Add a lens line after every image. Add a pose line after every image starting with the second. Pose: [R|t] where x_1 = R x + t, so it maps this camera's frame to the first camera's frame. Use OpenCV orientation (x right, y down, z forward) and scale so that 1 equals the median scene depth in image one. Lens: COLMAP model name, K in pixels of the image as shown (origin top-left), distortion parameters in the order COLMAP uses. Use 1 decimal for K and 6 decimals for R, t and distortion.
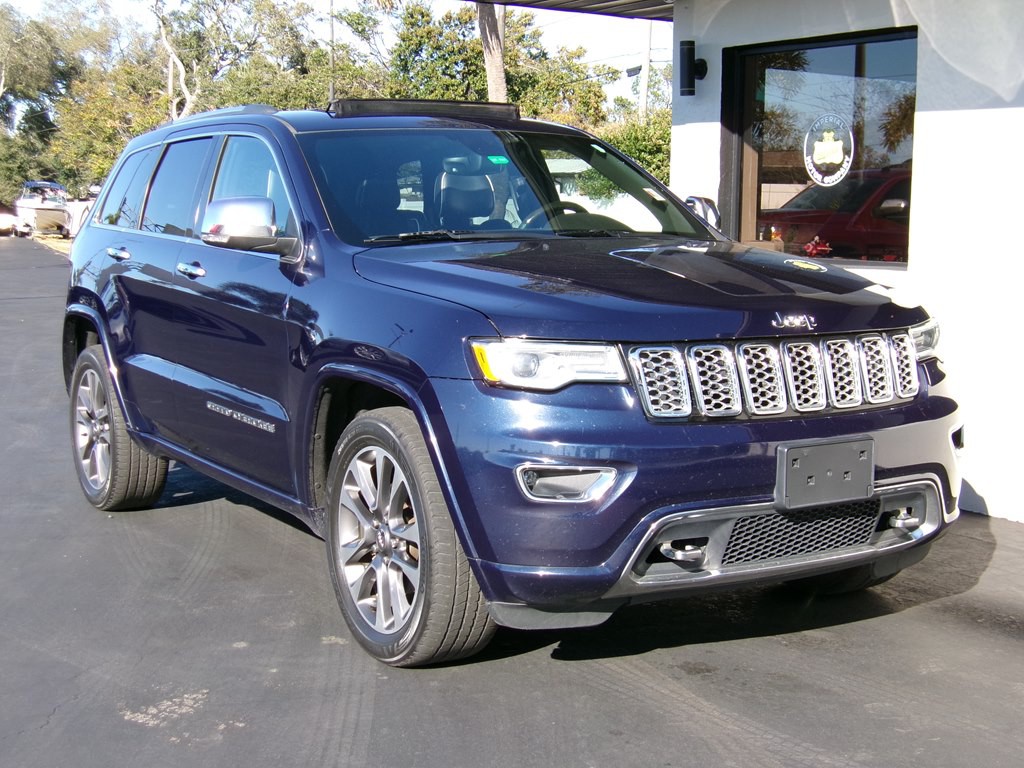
lens RADIAL K [[1608.3, 0, 516.7], [0, 1608.3, 419.7], [0, 0, 1]] dist [-0.119108, -0.072060]
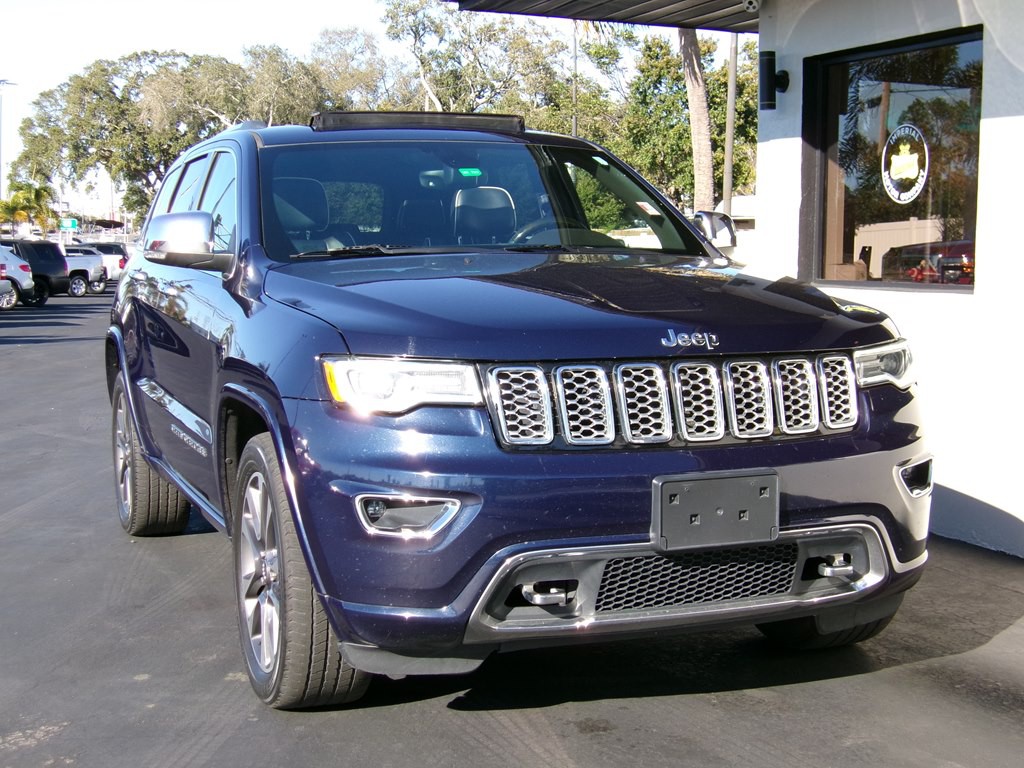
lens RADIAL K [[1608.3, 0, 516.7], [0, 1608.3, 419.7], [0, 0, 1]] dist [-0.119108, -0.072060]
pose [[0.984901, 0.014179, -0.172535, 0.163748], [-0.018271, 0.999588, -0.022148, 0.002997], [0.172150, 0.024966, 0.984754, 0.075447]]
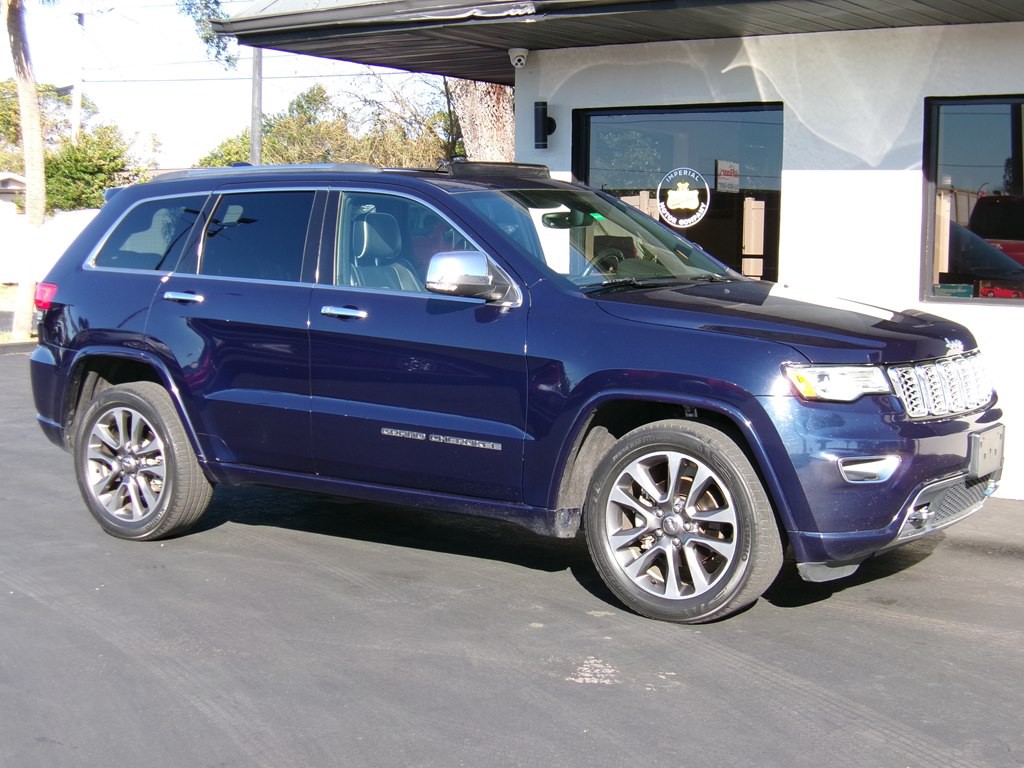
lens RADIAL K [[1621.0, 0, 493.4], [0, 1621.0, 431.3], [0, 0, 1]] dist [-0.134166, -0.112705]
pose [[0.914413, -0.055528, 0.400955, -0.530435], [0.055643, 0.998386, 0.011367, -0.016316], [-0.400939, 0.011916, 0.916027, -0.079000]]
